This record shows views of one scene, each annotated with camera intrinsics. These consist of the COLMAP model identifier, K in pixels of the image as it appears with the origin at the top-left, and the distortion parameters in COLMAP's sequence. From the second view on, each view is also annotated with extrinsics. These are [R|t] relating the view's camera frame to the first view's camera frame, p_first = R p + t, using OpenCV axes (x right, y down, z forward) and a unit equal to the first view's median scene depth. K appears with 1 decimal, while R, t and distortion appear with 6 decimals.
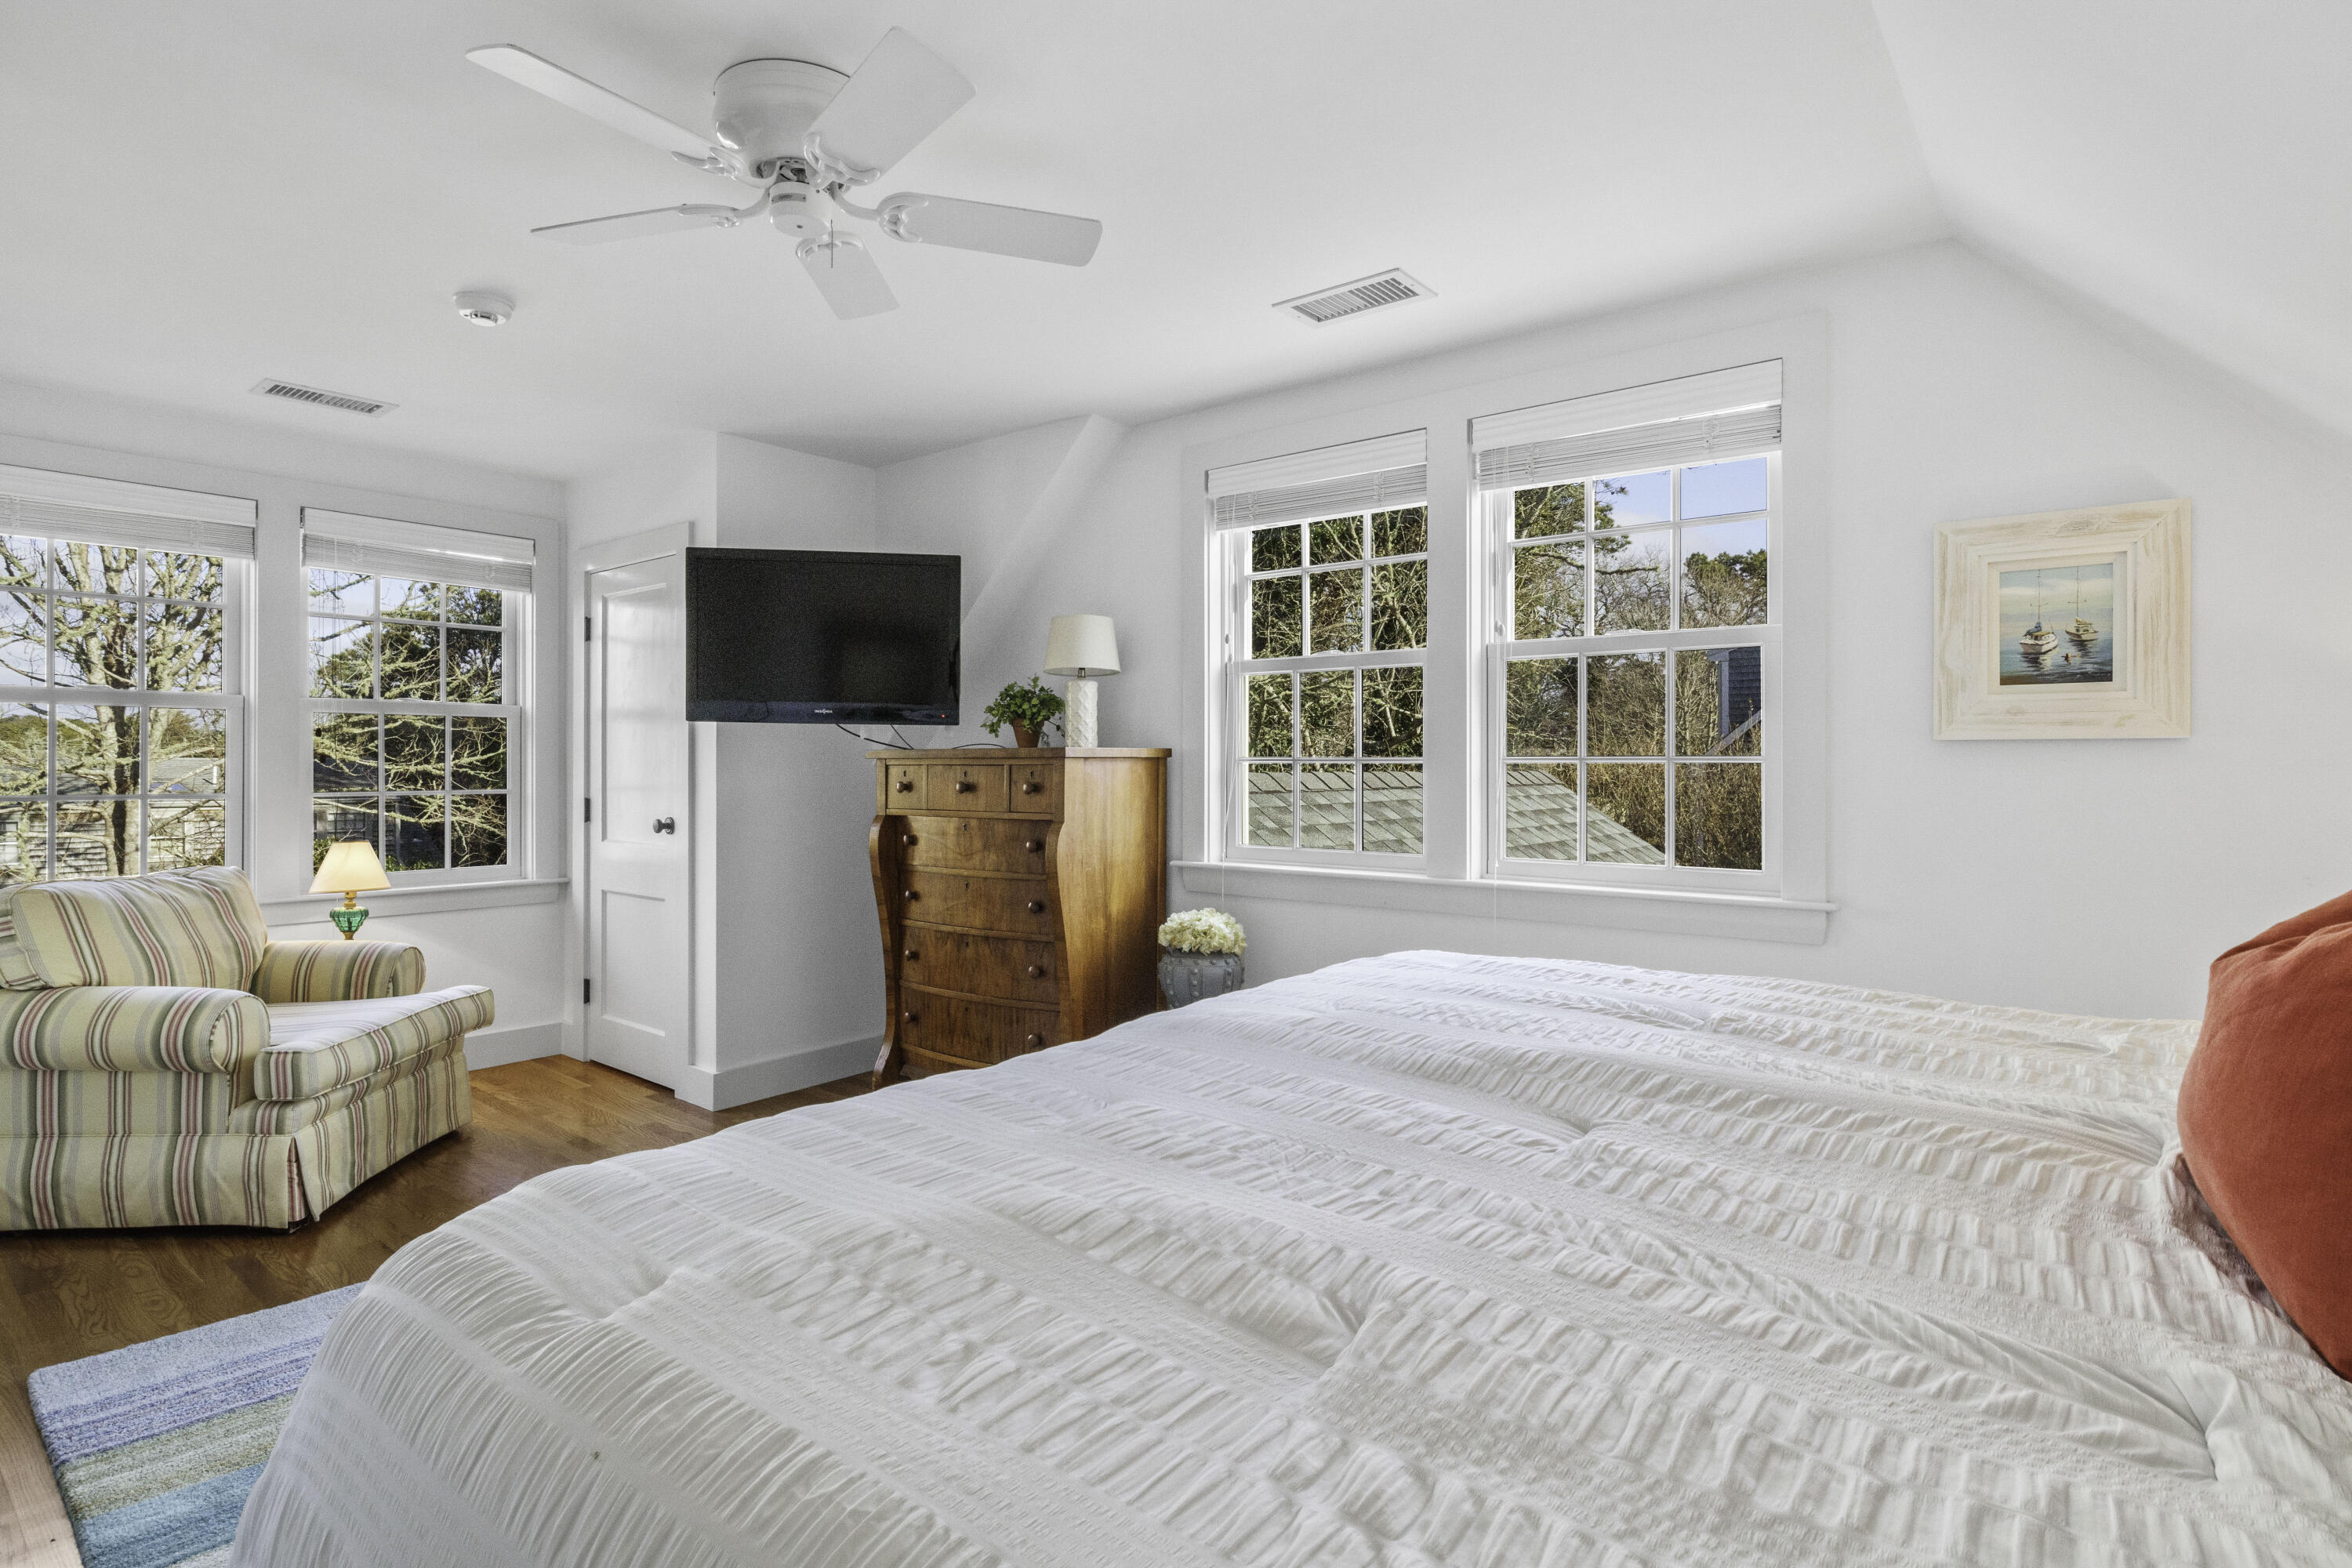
lens RADIAL K [[1169.3, 0, 1176.0], [0, 1169.3, 784.0], [0, 0, 1]] dist [-0.003101, -0.000003]
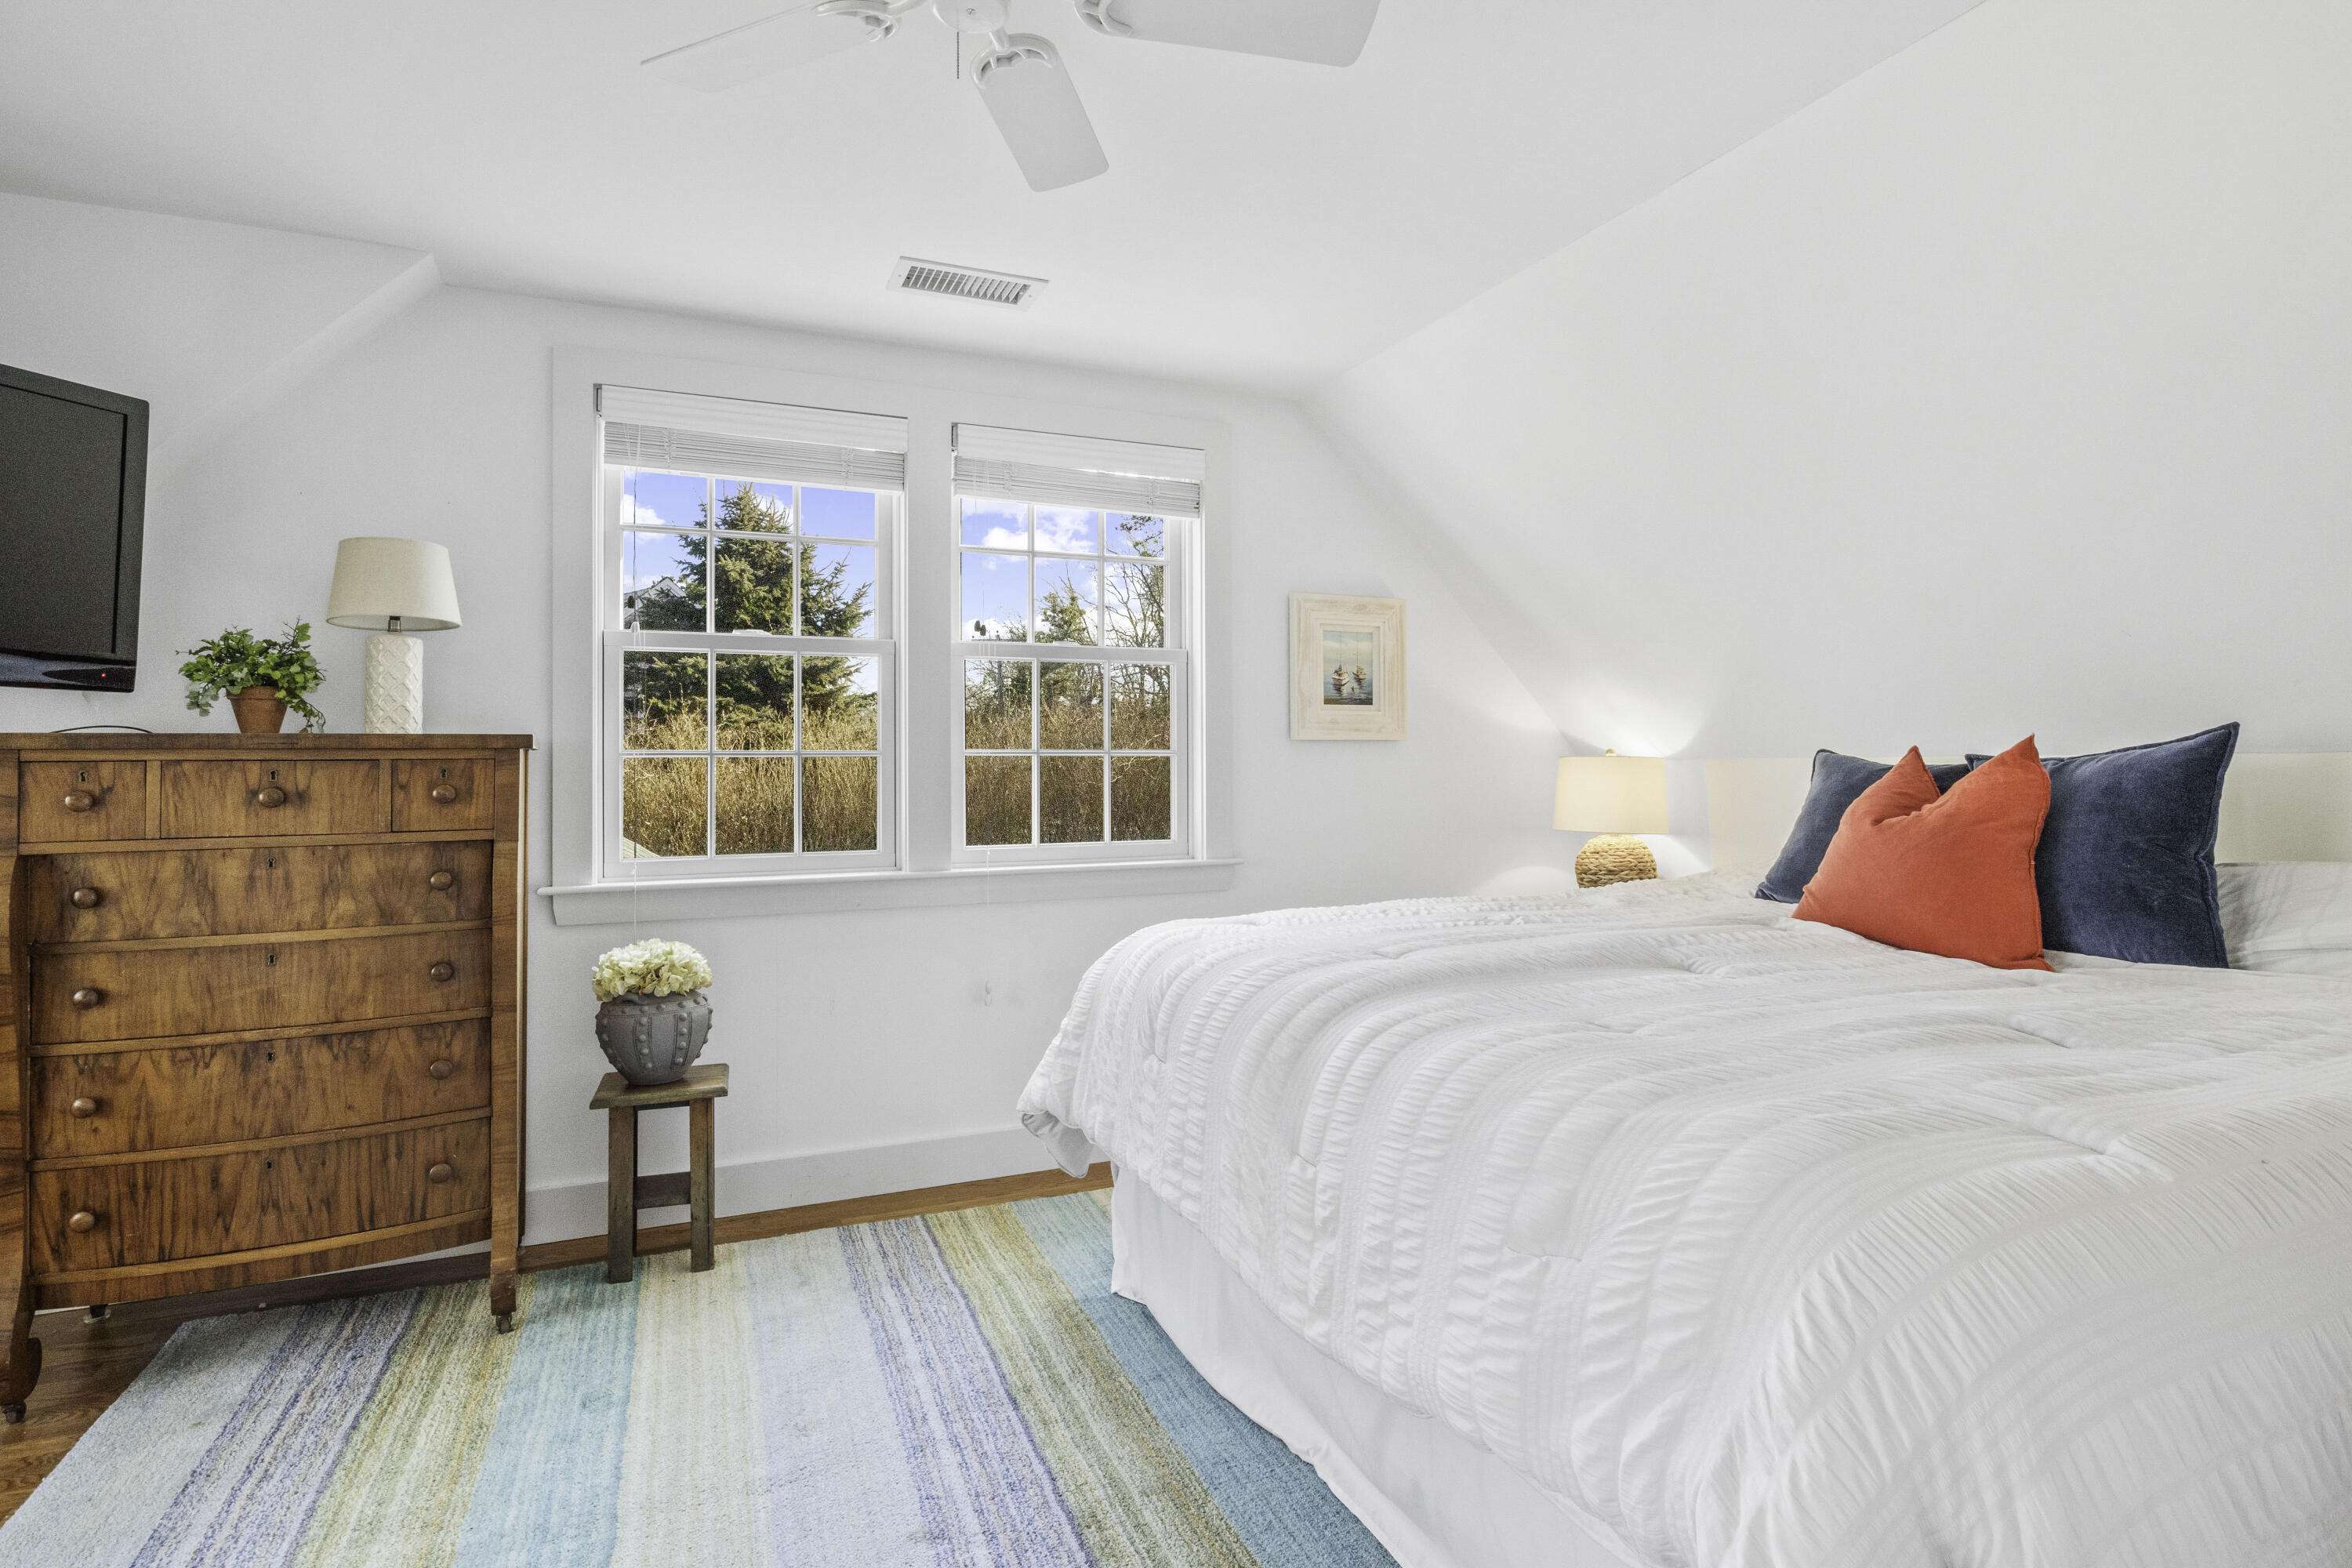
lens RADIAL K [[1155.9, 0, 1178.5], [0, 1155.9, 755.6], [0, 0, 1]] dist [0.032073, 0.000005]
pose [[0.490941, -0.003436, 0.871186, -0.633624], [0.015362, 0.999871, -0.004714, -0.011726], [-0.871058, 0.015698, 0.490930, 0.377054]]
